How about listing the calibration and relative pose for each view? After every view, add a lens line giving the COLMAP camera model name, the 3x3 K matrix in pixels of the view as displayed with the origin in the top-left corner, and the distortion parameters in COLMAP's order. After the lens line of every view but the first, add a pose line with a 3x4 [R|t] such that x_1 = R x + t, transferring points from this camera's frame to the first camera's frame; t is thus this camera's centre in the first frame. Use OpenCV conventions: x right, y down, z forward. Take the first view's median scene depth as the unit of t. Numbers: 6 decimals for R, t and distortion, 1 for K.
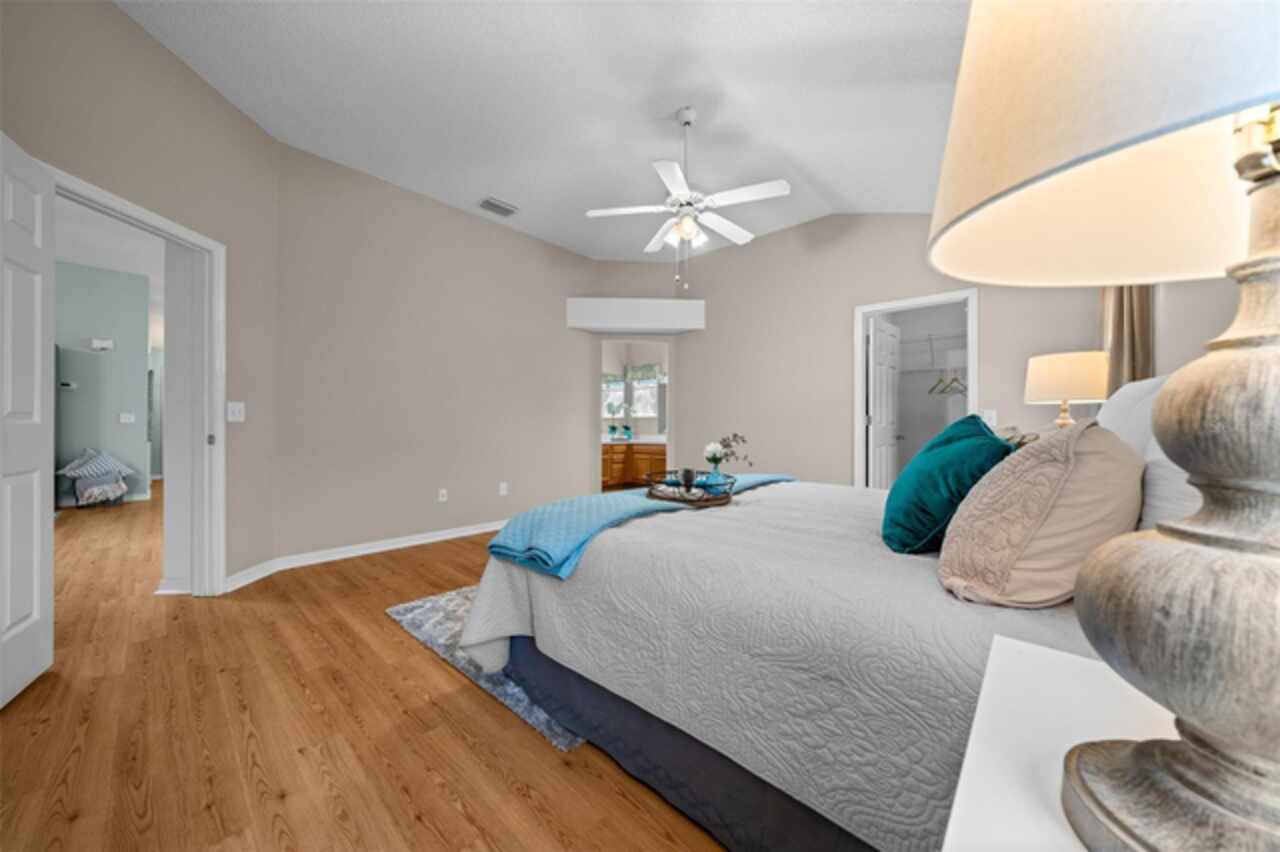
lens RADIAL K [[440.3, 0, 643.5], [0, 440.3, 424.9], [0, 0, 1]] dist [-0.003129, -0.000120]
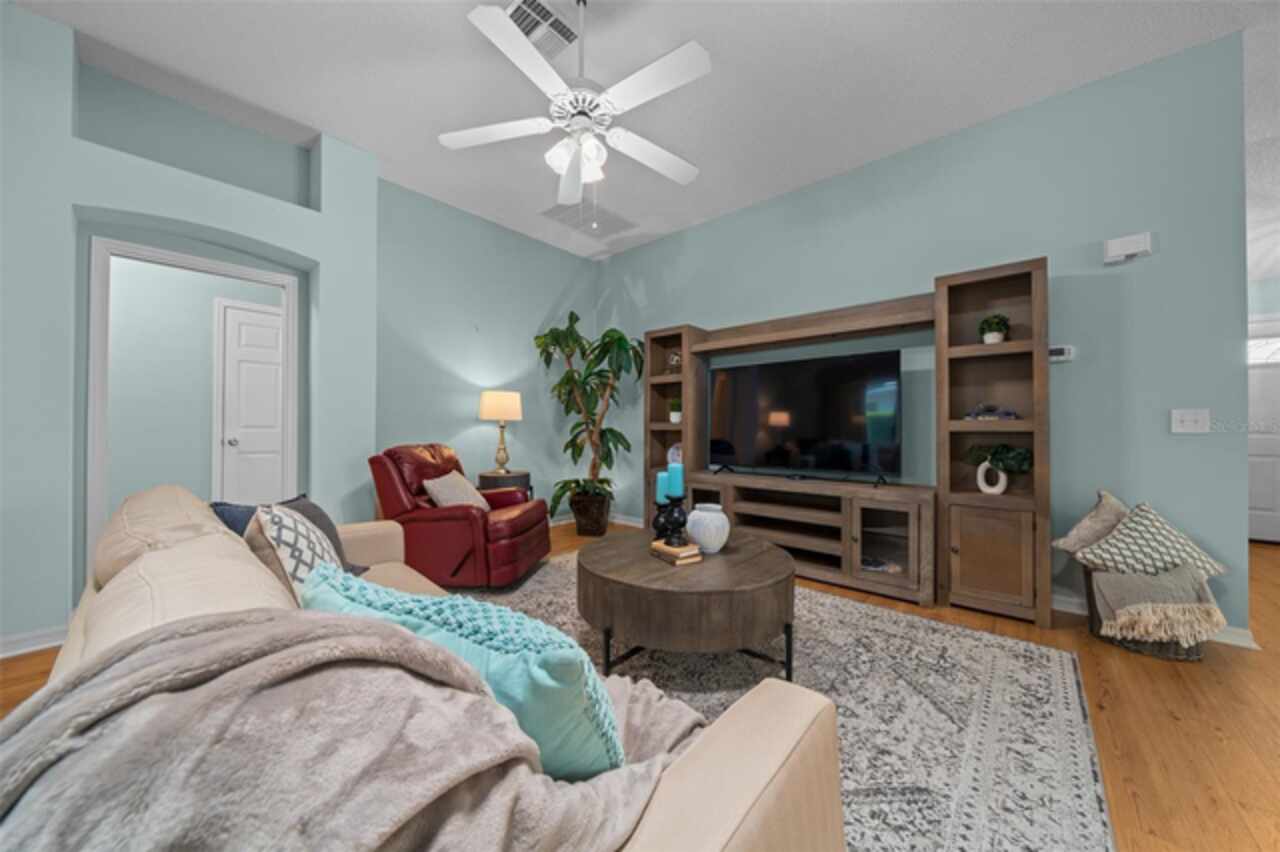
lens RADIAL K [[440.3, 0, 643.5], [0, 440.3, 424.9], [0, 0, 1]] dist [-0.003129, -0.000120]
pose [[0.019931, -0.009176, -0.999759, -0.853622], [0.001029, 0.999958, -0.009157, -0.008924], [0.999801, -0.000846, 0.019940, 0.542459]]
